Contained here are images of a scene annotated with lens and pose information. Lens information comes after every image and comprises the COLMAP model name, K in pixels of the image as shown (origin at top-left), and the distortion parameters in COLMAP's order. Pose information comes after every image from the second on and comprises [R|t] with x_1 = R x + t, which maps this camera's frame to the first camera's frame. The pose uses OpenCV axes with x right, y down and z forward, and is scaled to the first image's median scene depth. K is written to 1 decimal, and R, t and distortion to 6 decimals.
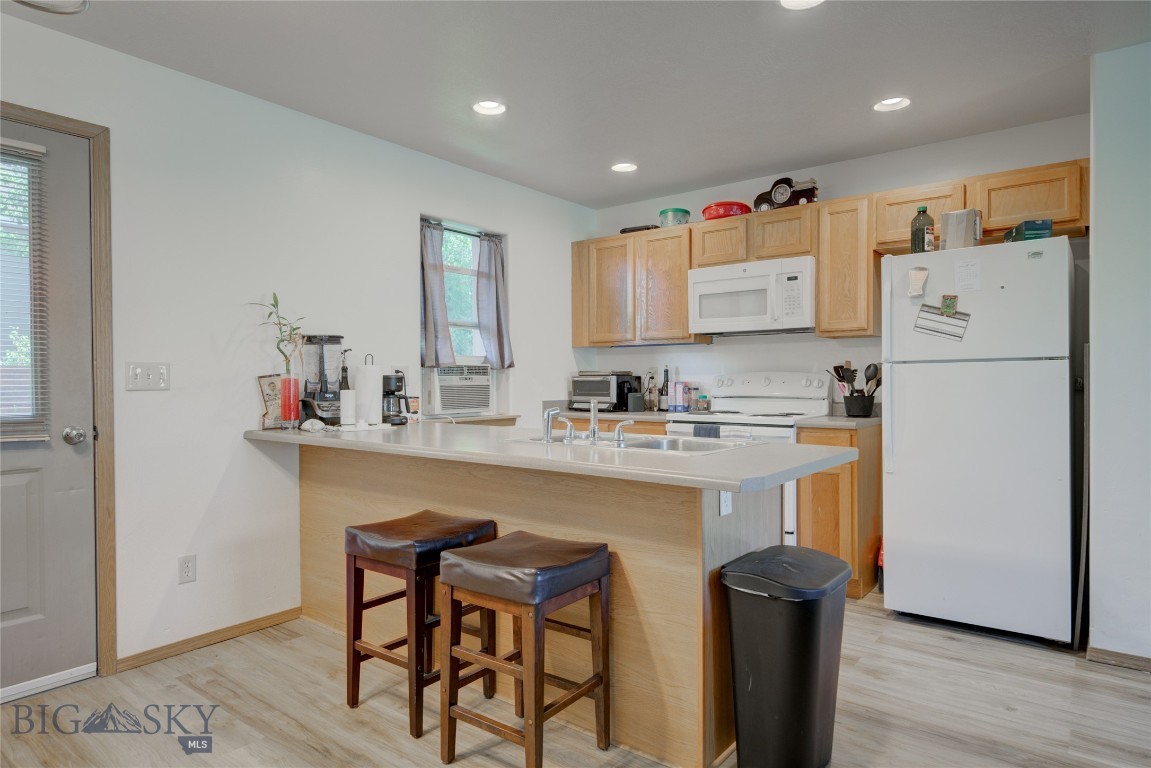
lens RADIAL K [[679.1, 0, 575.5], [0, 679.1, 384.0], [0, 0, 1]] dist [0.000352, -0.001425]
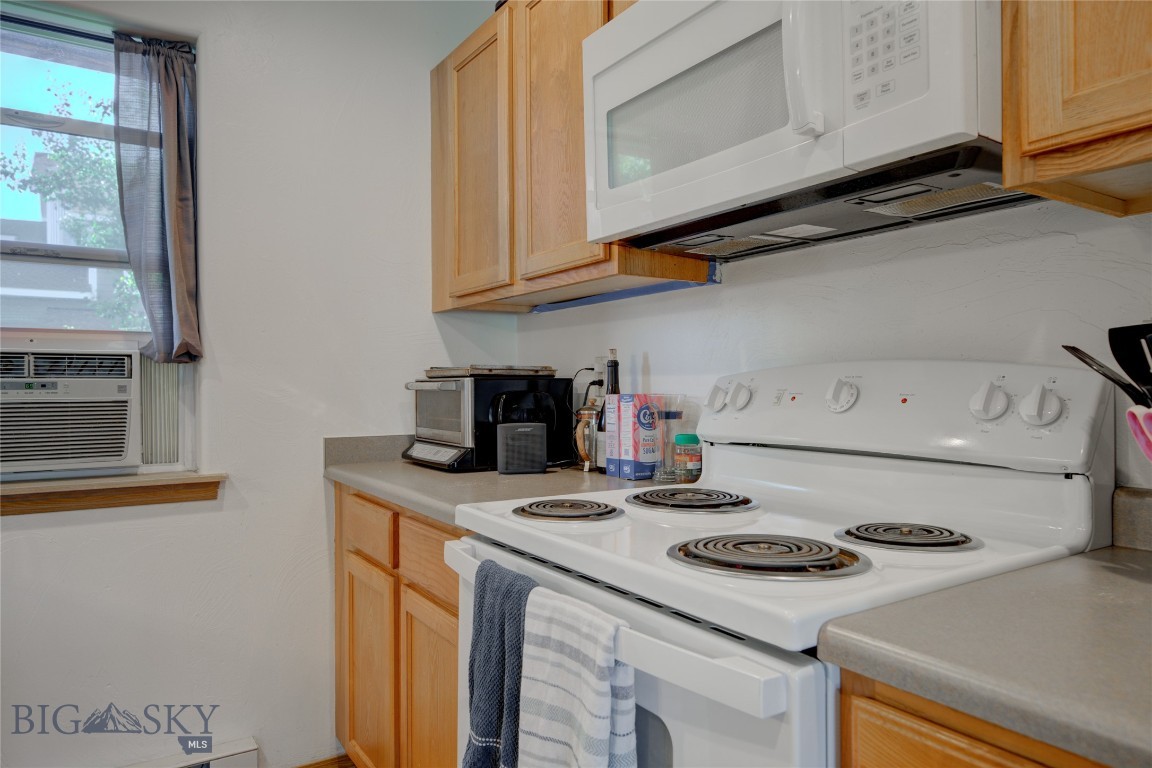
lens RADIAL K [[758.5, 0, 576.0], [0, 758.5, 384.0], [0, 0, 1]] dist [0.006561, 0.001298]
pose [[0.947199, -0.000722, -0.320645, 0.286612], [-0.001589, 0.999975, -0.006943, -0.006363], [0.320642, 0.007086, 0.947174, 0.693636]]
